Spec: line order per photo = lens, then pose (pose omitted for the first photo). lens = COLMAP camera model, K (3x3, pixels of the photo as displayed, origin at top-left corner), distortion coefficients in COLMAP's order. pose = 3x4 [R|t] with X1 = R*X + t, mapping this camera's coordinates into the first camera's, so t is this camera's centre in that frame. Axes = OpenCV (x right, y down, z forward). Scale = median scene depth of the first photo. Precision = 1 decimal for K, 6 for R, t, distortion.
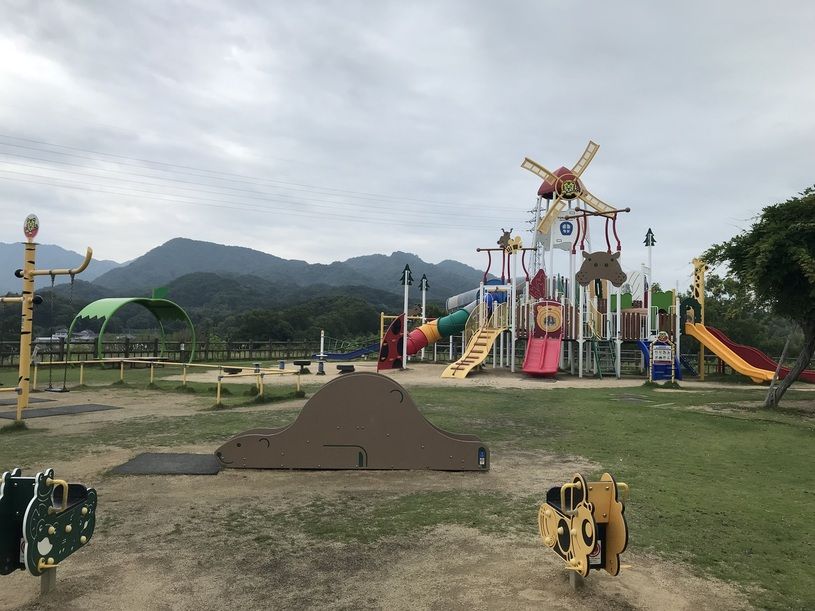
lens RADIAL K [[663.3, 0, 405.5], [0, 663.3, 307.6], [0, 0, 1]] dist [0.005084, -0.003439]
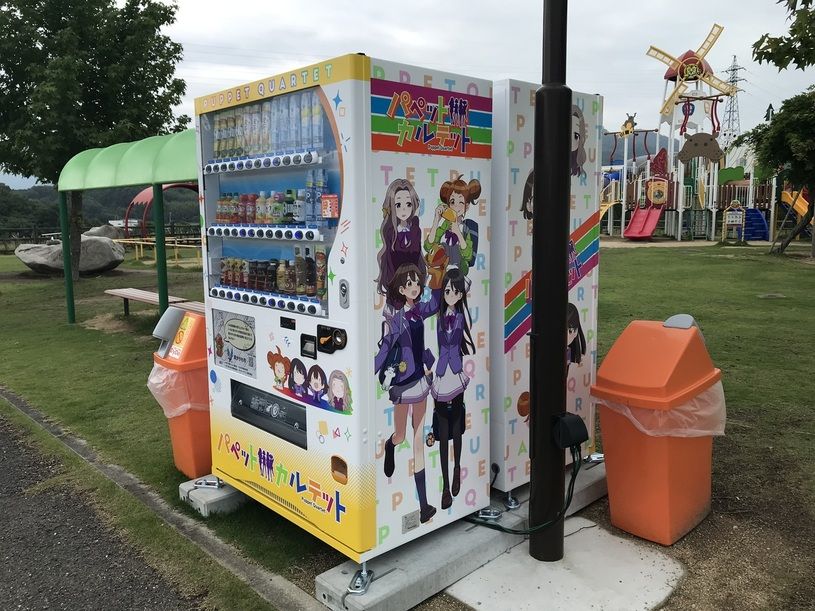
lens RADIAL K [[663.3, 0, 407.1], [0, 663.3, 302.7], [0, 0, 1]] dist [0.005084, -0.003439]
pose [[0.965761, 0.004100, -0.259400, 0.079418], [0.040011, 0.985558, 0.164541, -0.002014], [0.256329, -0.169287, 0.951650, -0.237289]]
